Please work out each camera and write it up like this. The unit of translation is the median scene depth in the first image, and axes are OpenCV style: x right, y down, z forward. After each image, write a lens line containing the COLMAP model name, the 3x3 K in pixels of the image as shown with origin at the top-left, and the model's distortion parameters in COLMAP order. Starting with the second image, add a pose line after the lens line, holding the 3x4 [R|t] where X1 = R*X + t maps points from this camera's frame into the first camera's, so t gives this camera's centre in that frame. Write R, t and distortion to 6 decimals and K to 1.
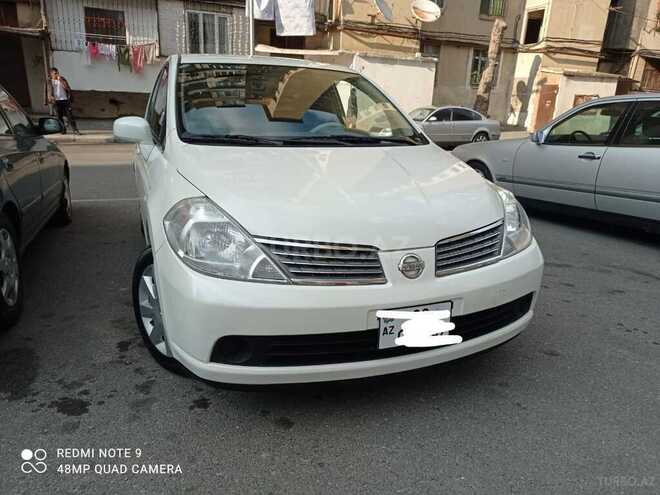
lens RADIAL K [[496.1, 0, 330.0], [0, 496.1, 247.5], [0, 0, 1]] dist [0.022624, -0.012052]
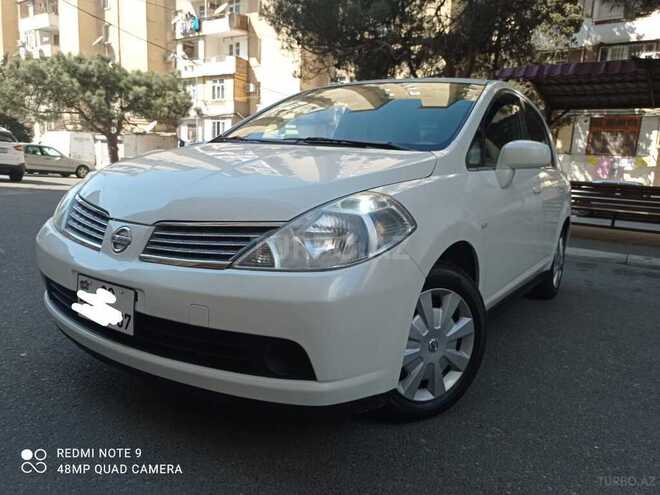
lens RADIAL K [[496.1, 0, 330.0], [0, 496.1, 247.5], [0, 0, 1]] dist [0.022624, -0.012052]
pose [[0.541911, 0.158751, -0.825306, 1.128677], [-0.224002, 0.973758, 0.040223, -0.071193], [0.810034, 0.163073, 0.563251, 0.807274]]
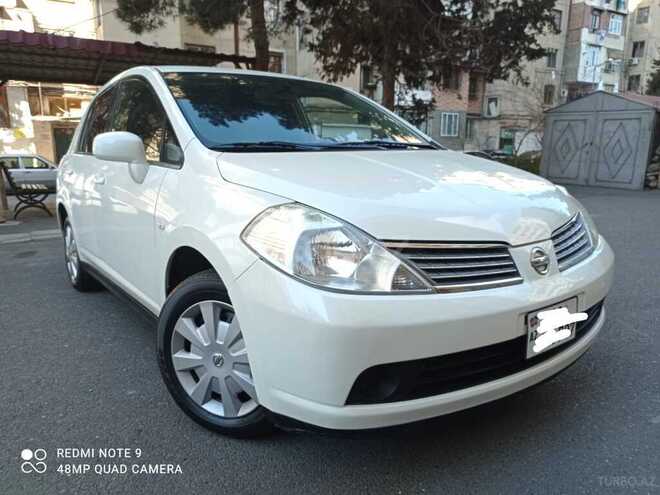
lens RADIAL K [[496.1, 0, 330.0], [0, 496.1, 247.5], [0, 0, 1]] dist [0.022624, -0.012052]
pose [[0.964712, -0.088862, 0.247859, -0.427884], [0.111153, 0.990784, -0.077411, 0.041476], [-0.238696, 0.102230, 0.965698, 0.222203]]
